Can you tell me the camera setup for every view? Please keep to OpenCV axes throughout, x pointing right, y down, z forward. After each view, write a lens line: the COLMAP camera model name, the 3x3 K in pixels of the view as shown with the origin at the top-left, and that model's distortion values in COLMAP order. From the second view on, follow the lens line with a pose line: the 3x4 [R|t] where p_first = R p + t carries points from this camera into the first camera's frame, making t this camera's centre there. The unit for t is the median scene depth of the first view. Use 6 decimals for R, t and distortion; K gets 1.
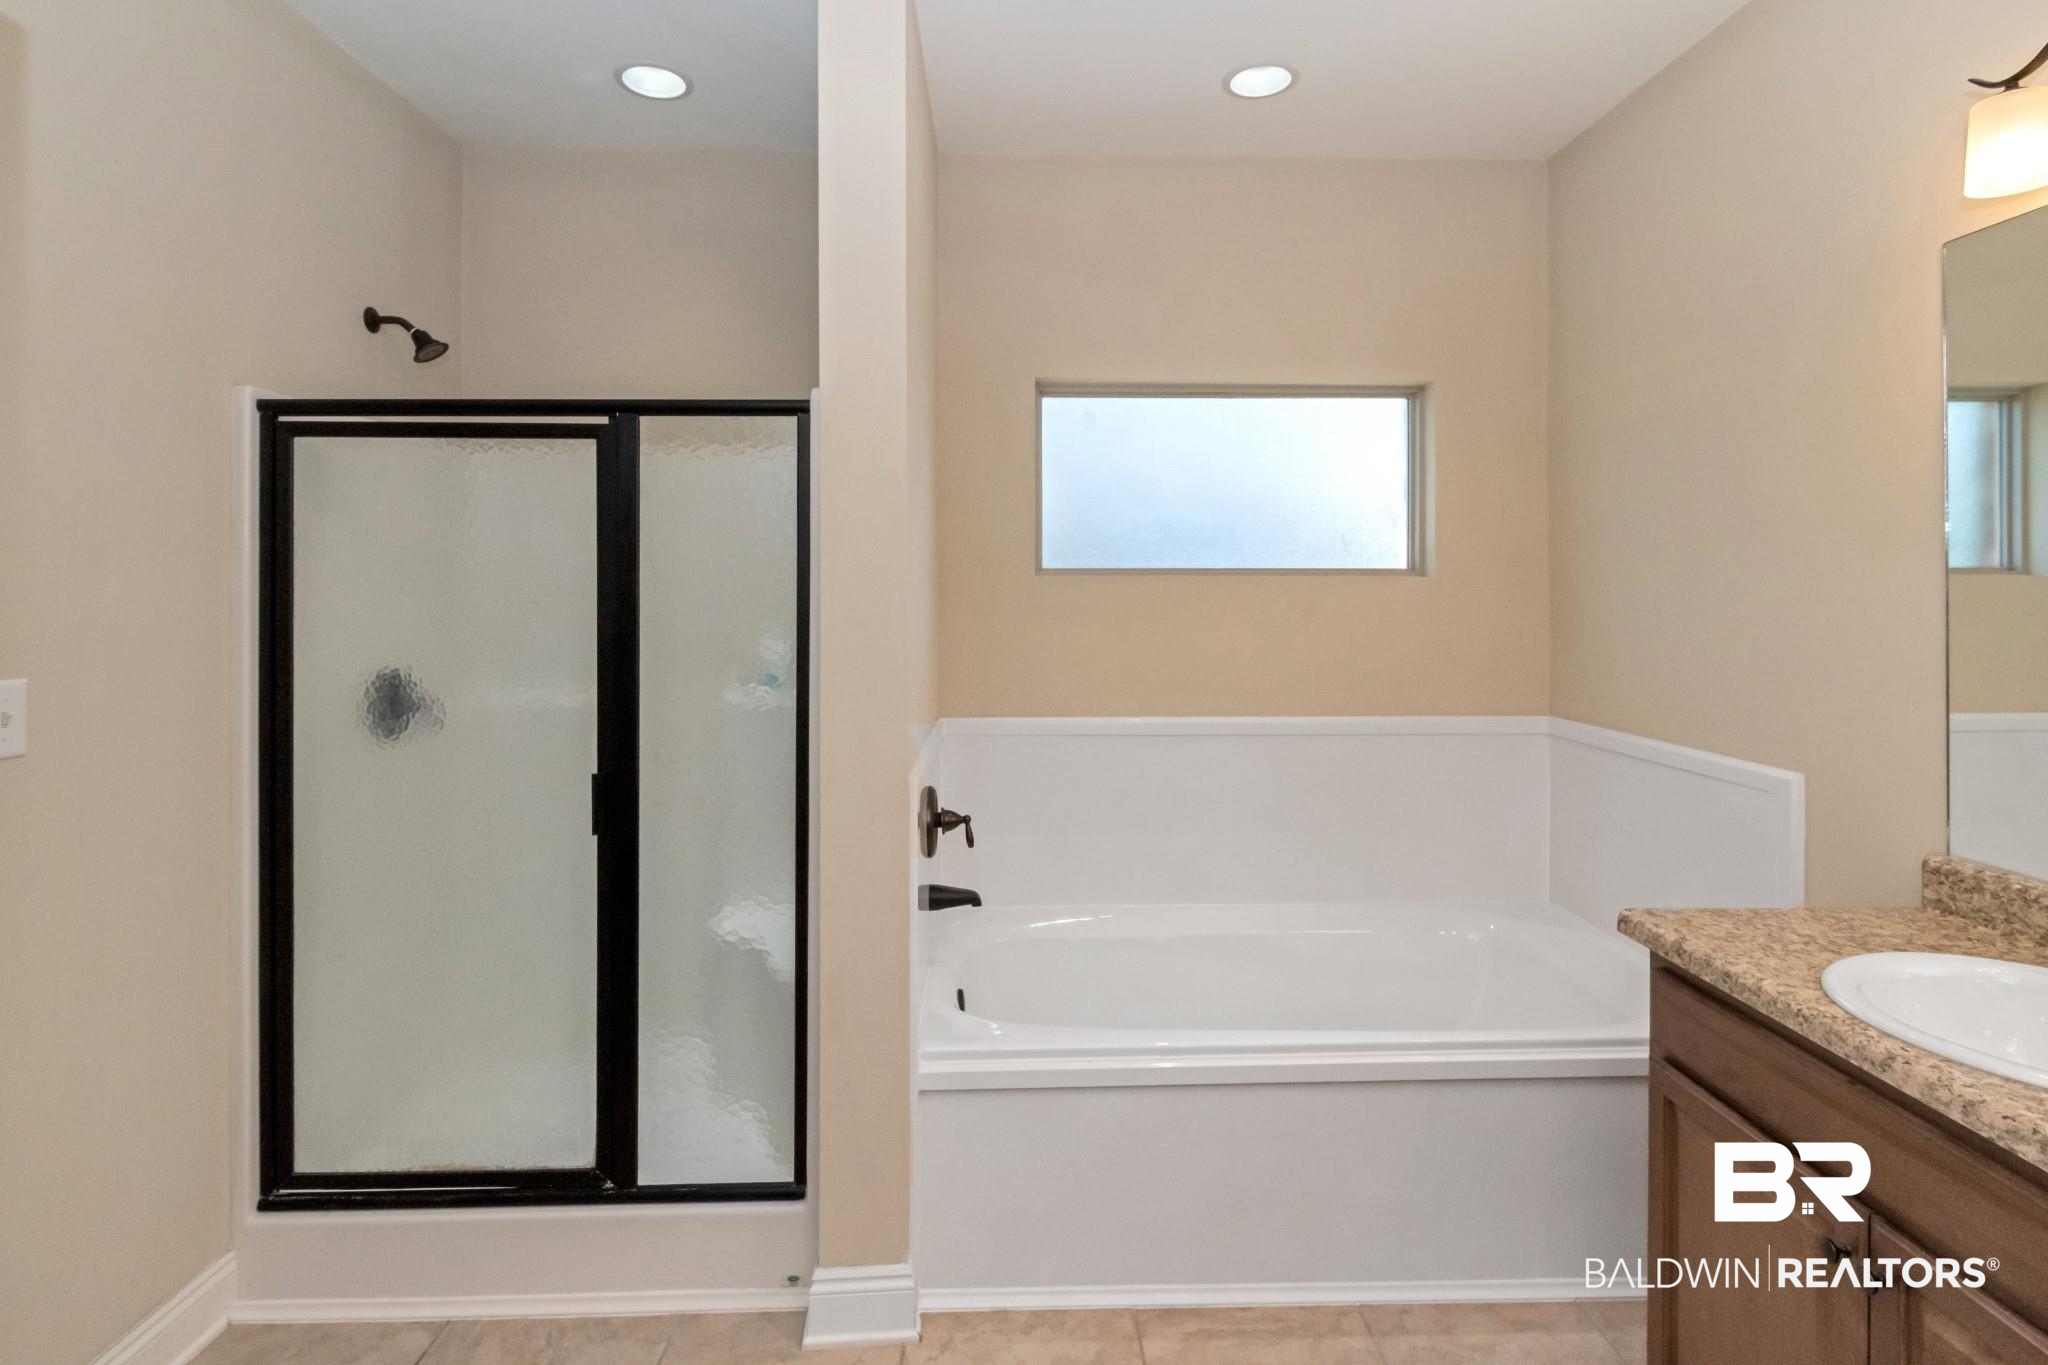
lens RADIAL K [[1021.8, 0, 1016.4], [0, 1021.8, 592.0], [0, 0, 1]] dist [-0.002703, -0.000906]
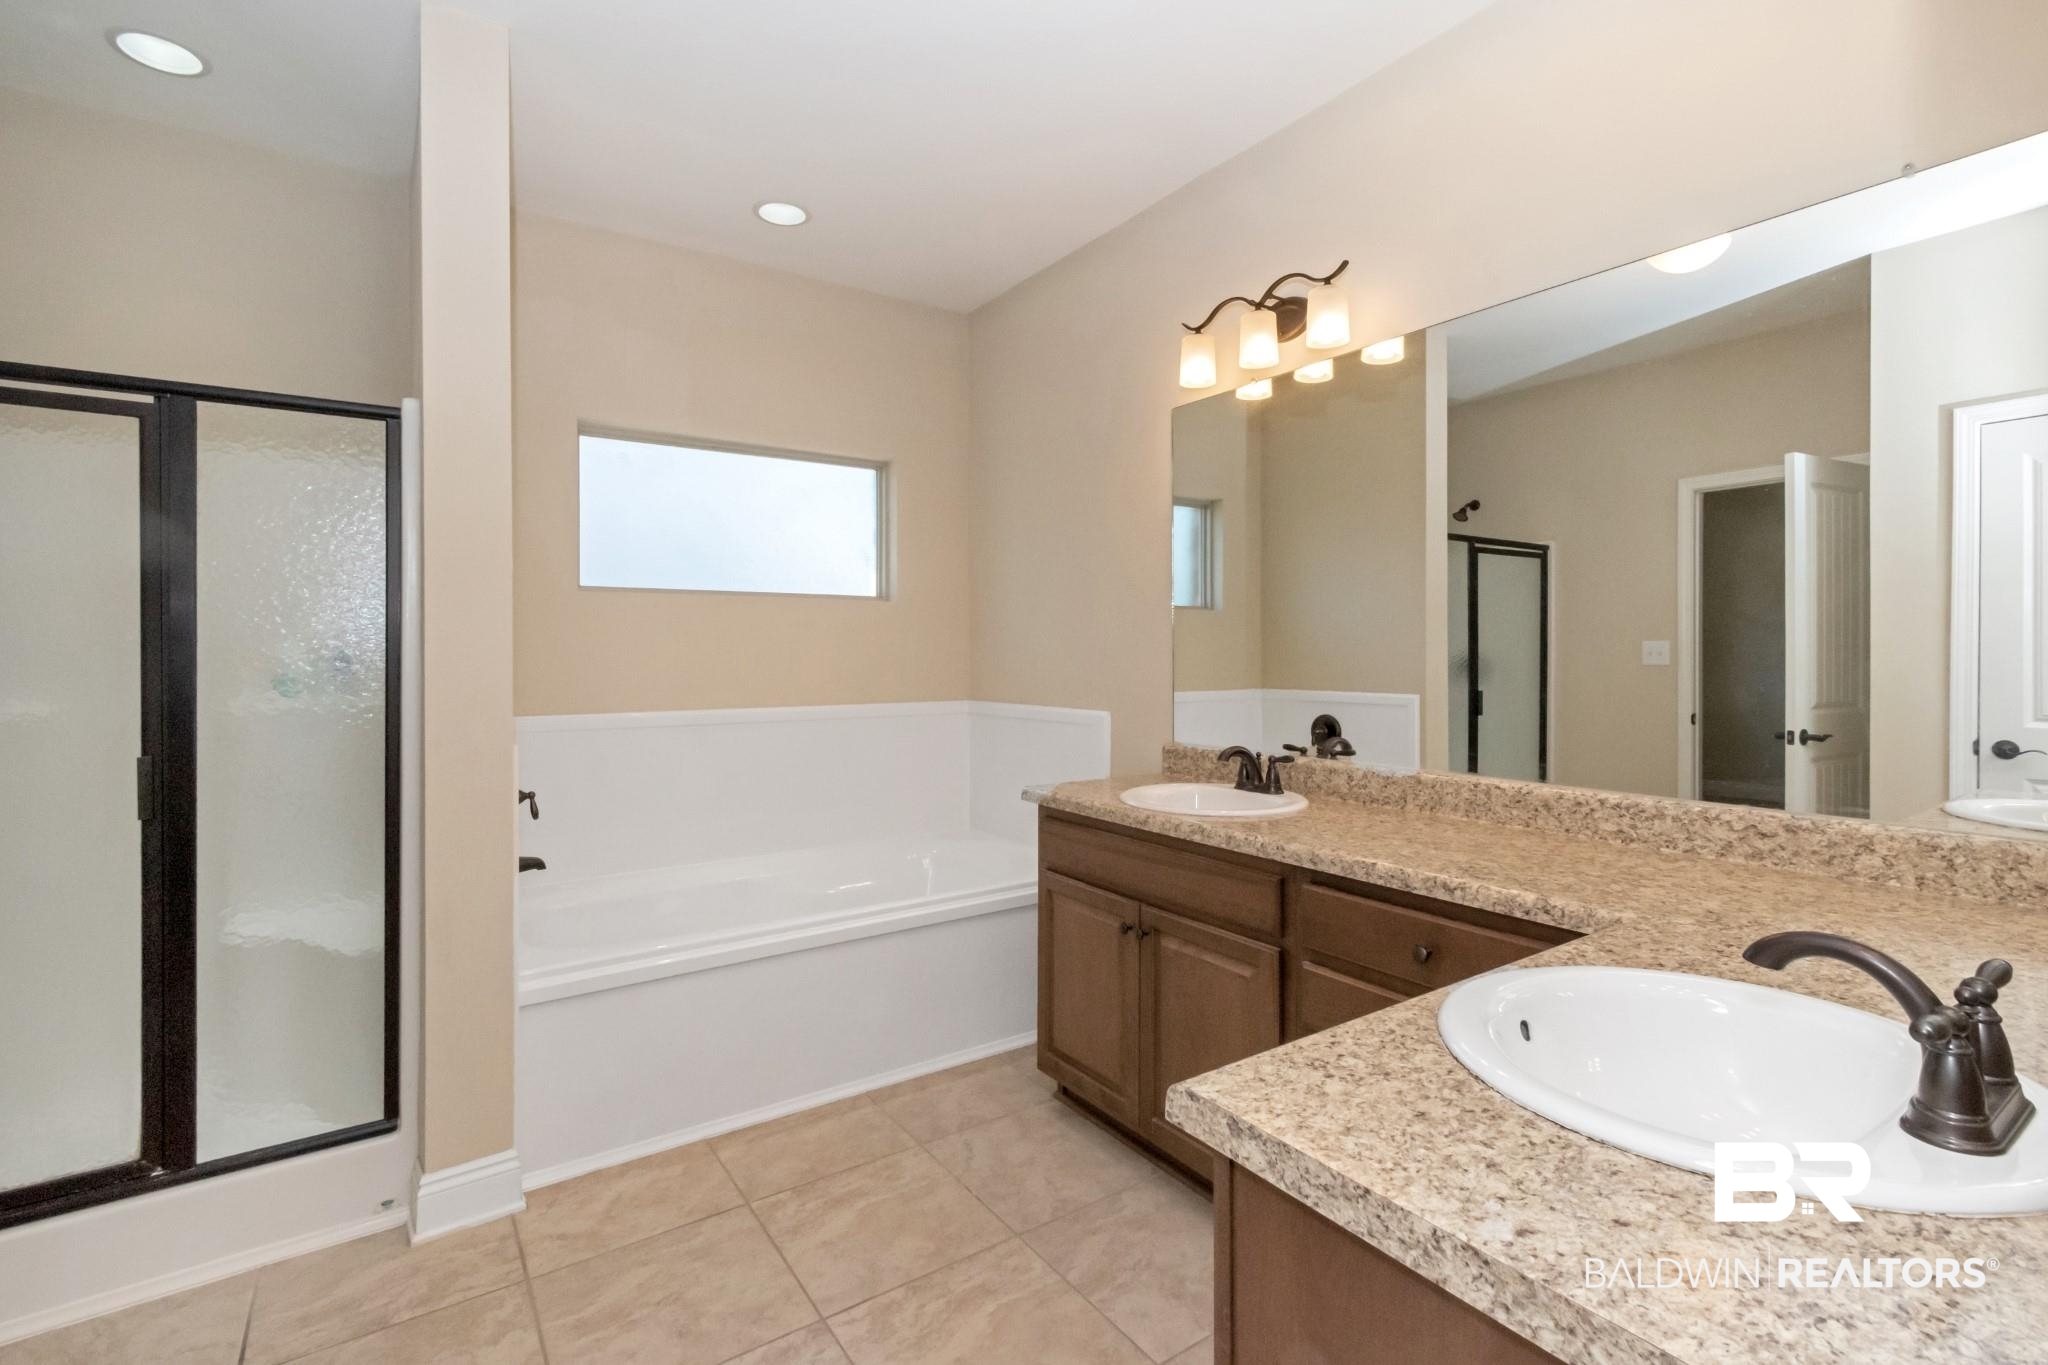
lens RADIAL K [[951.2, 0, 1027.8], [0, 951.2, 670.3], [0, 0, 1]] dist [0.002299, -0.000139]
pose [[0.838793, -0.008881, 0.544378, -0.196253], [0.001670, 0.999904, 0.013738, 0.083310], [-0.544447, -0.010614, 0.838728, -0.242203]]
